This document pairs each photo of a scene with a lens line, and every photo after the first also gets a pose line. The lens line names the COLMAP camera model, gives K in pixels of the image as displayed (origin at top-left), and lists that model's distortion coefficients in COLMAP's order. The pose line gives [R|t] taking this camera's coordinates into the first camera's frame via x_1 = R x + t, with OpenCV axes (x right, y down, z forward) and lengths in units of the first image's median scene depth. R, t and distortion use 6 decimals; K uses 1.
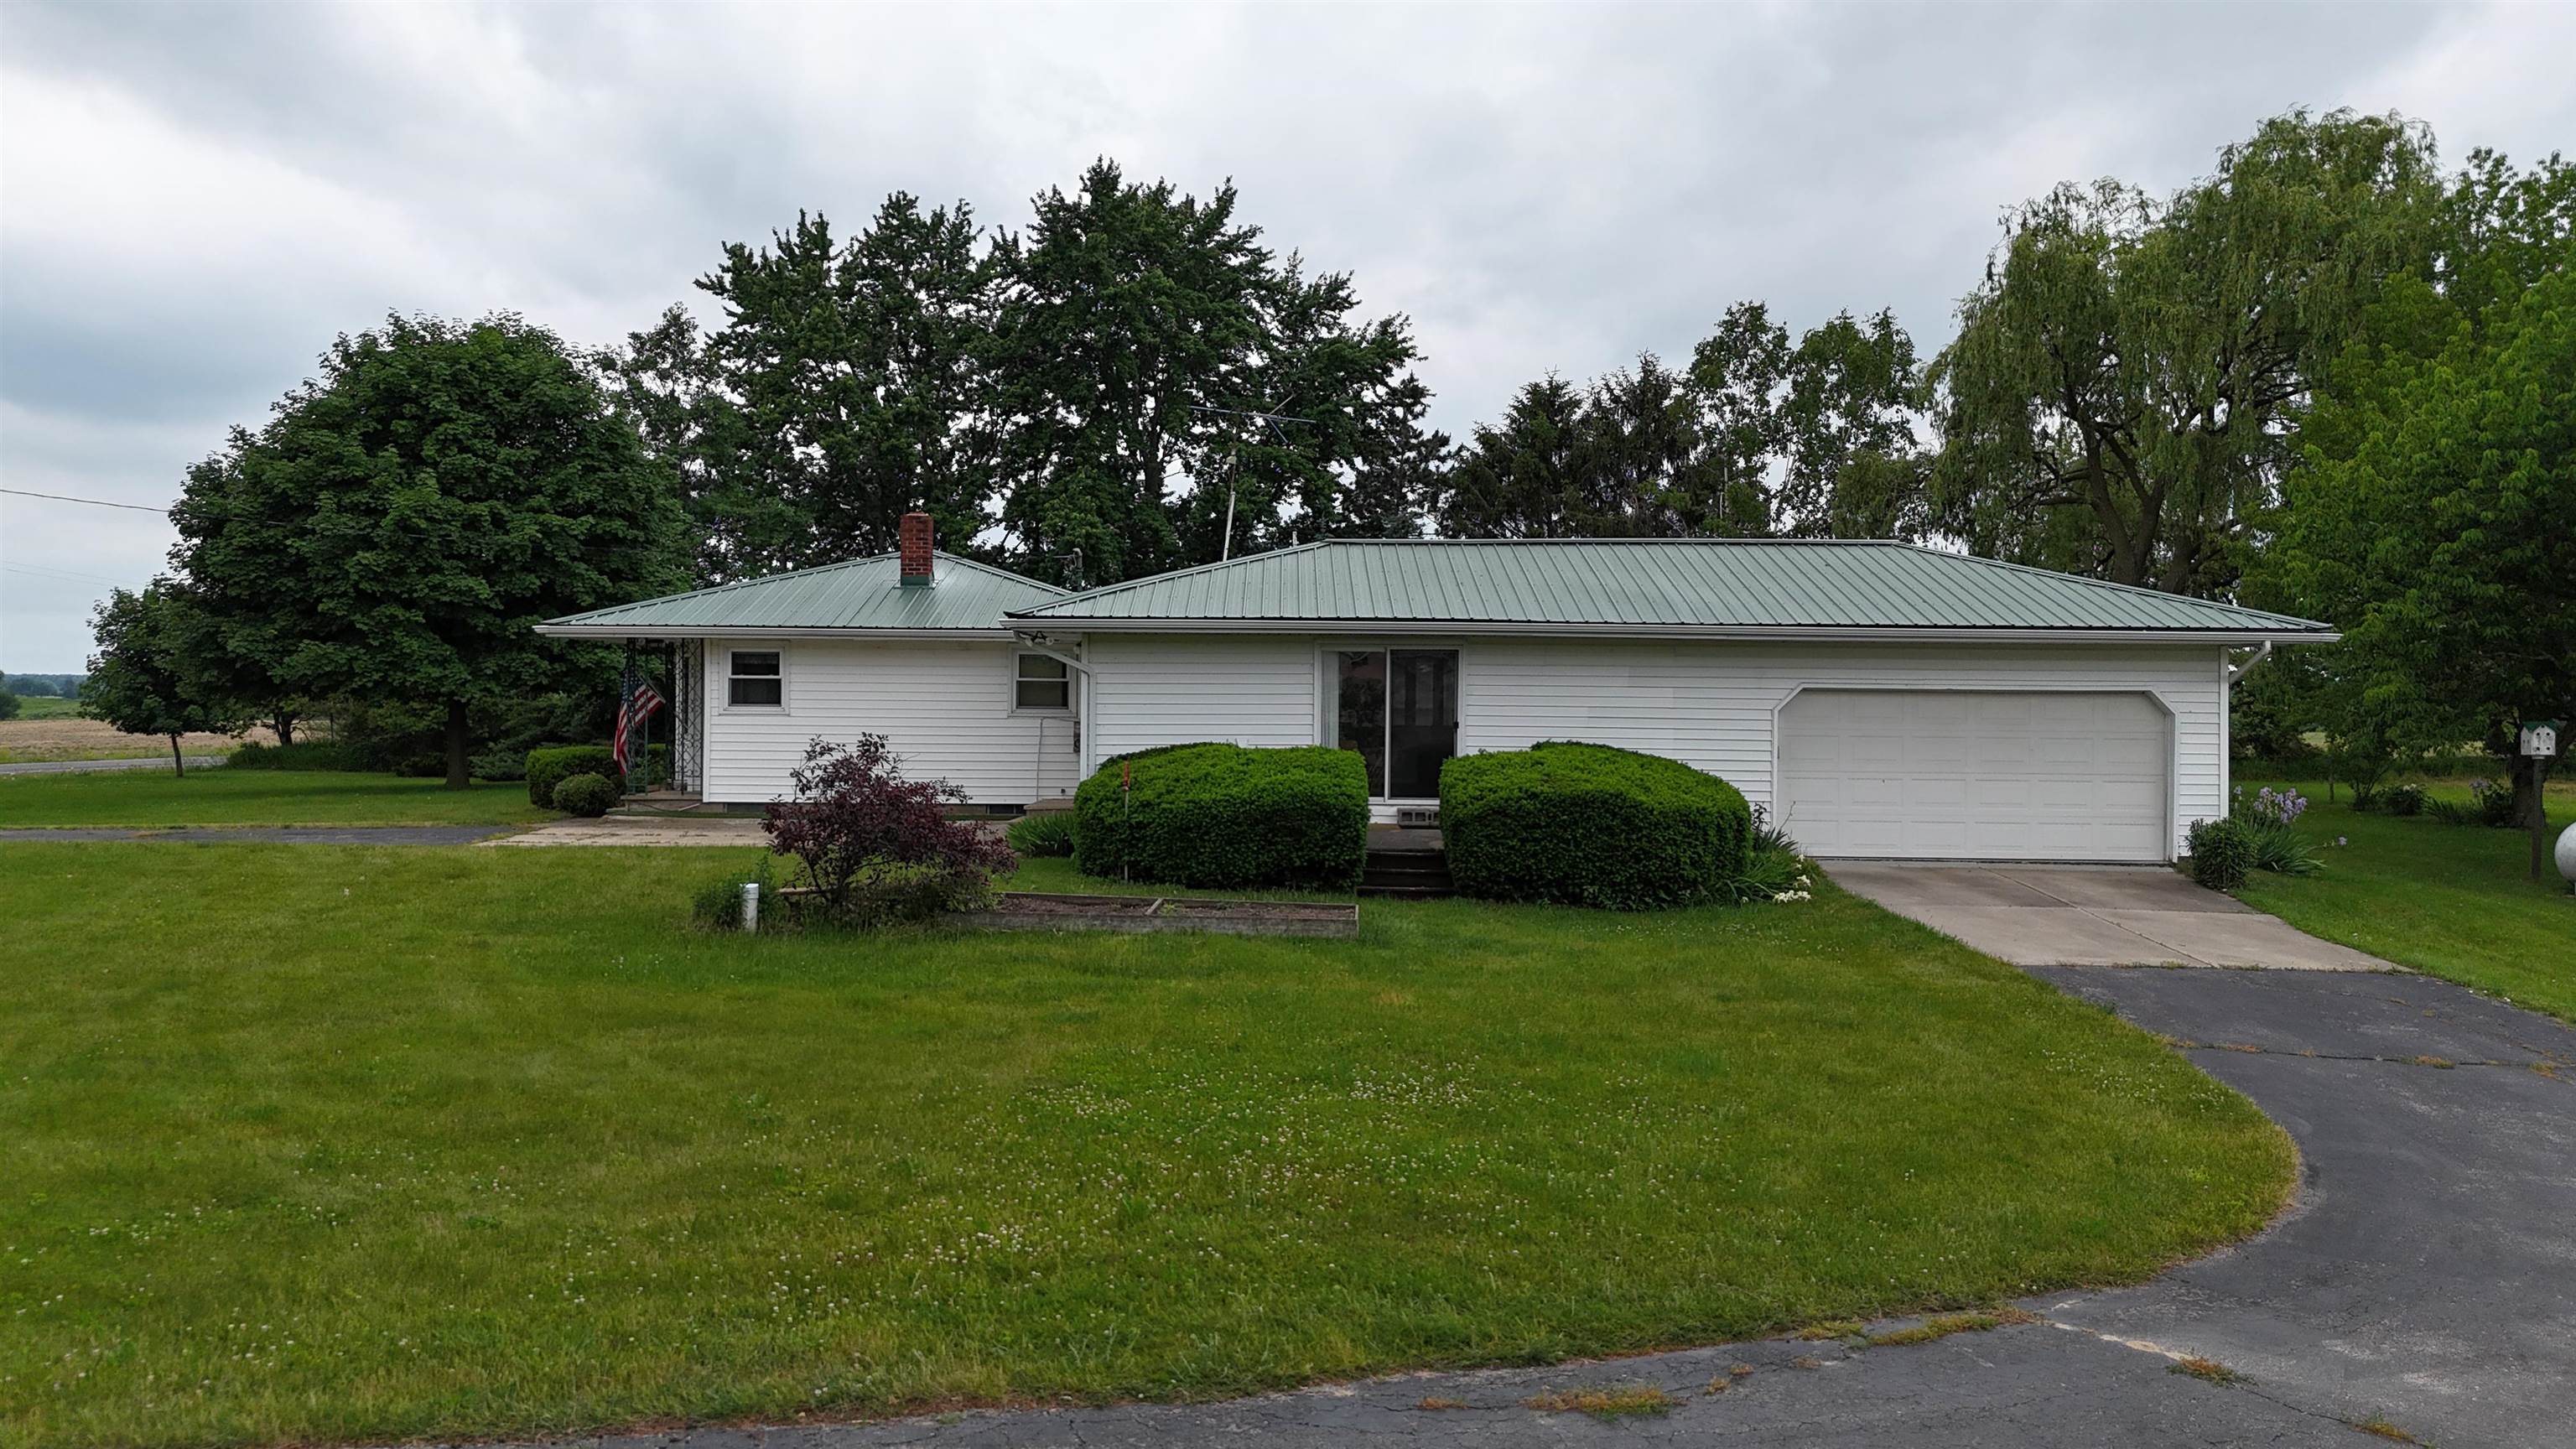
lens RADIAL K [[1857.2, 0, 1288.0], [0, 1857.2, 724.5], [0, 0, 1]] dist [-0.003569, -0.004416]
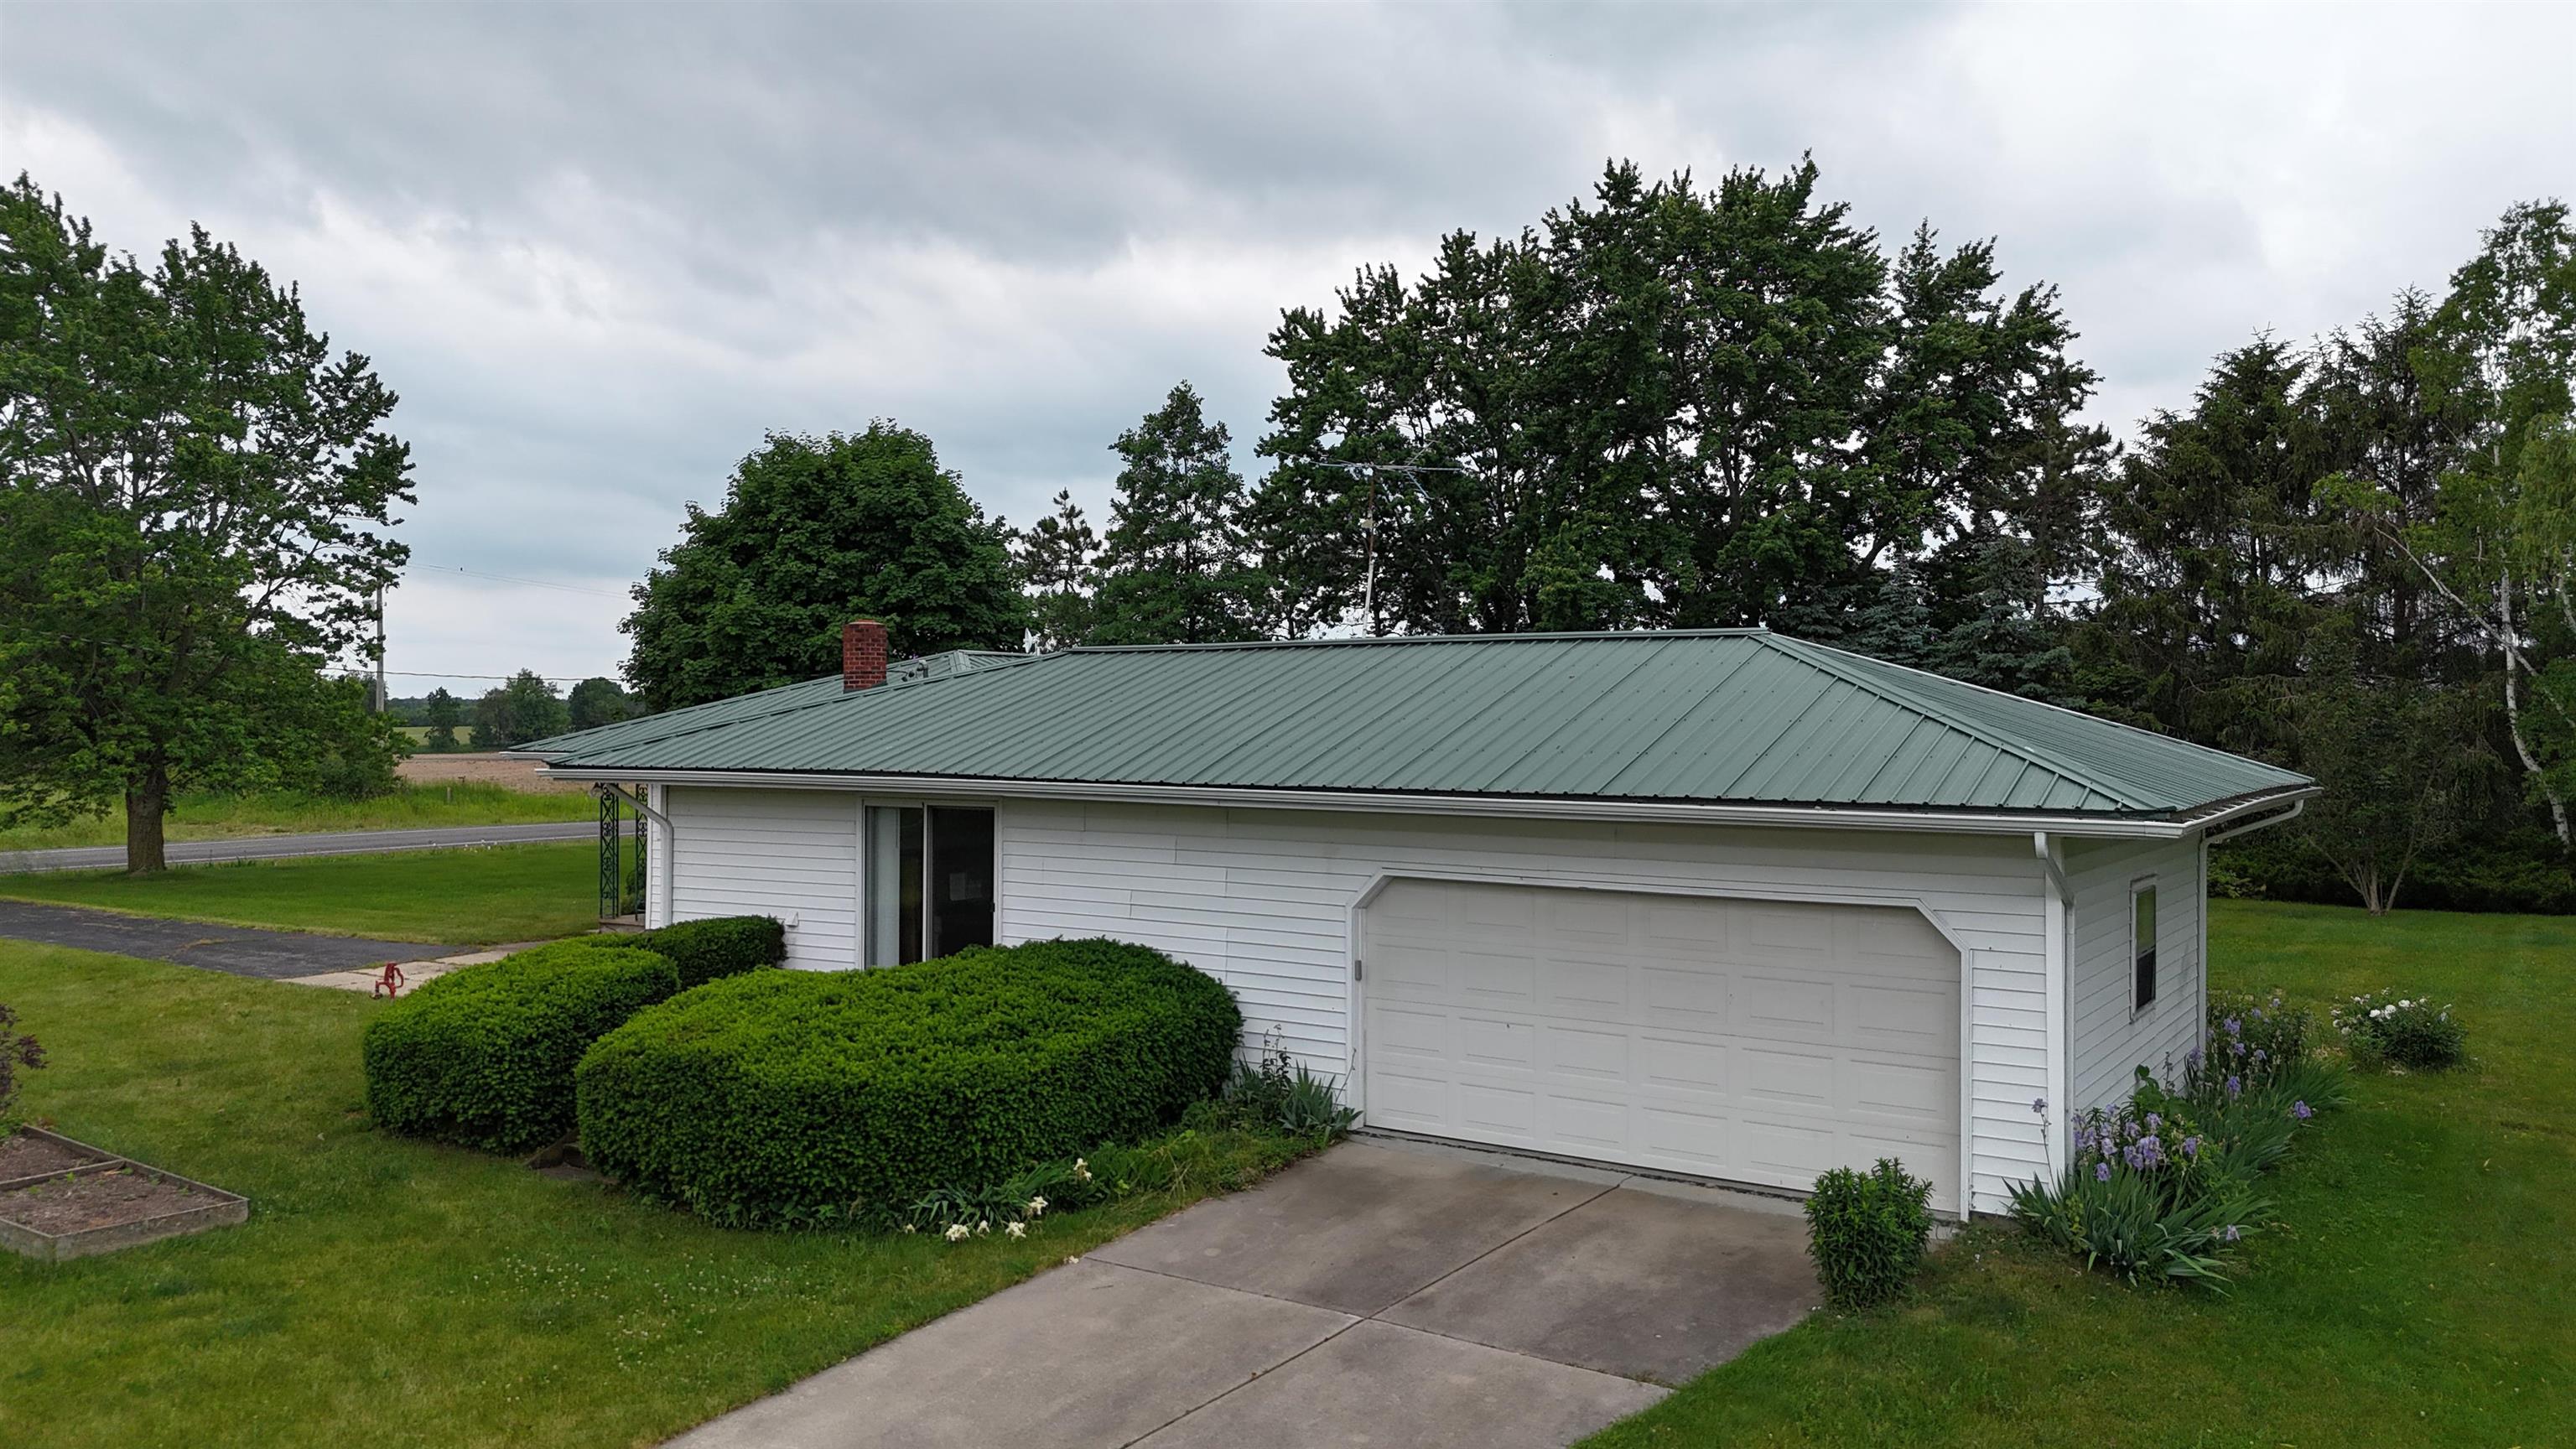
lens RADIAL K [[1857.2, 0, 1288.0], [0, 1857.2, 724.5], [0, 0, 1]] dist [-0.003569, -0.004416]
pose [[0.827660, -0.004484, -0.561212, 0.246231], [-0.000358, 0.999964, -0.008517, -0.026913], [0.561230, 0.007250, 0.827628, 0.172323]]
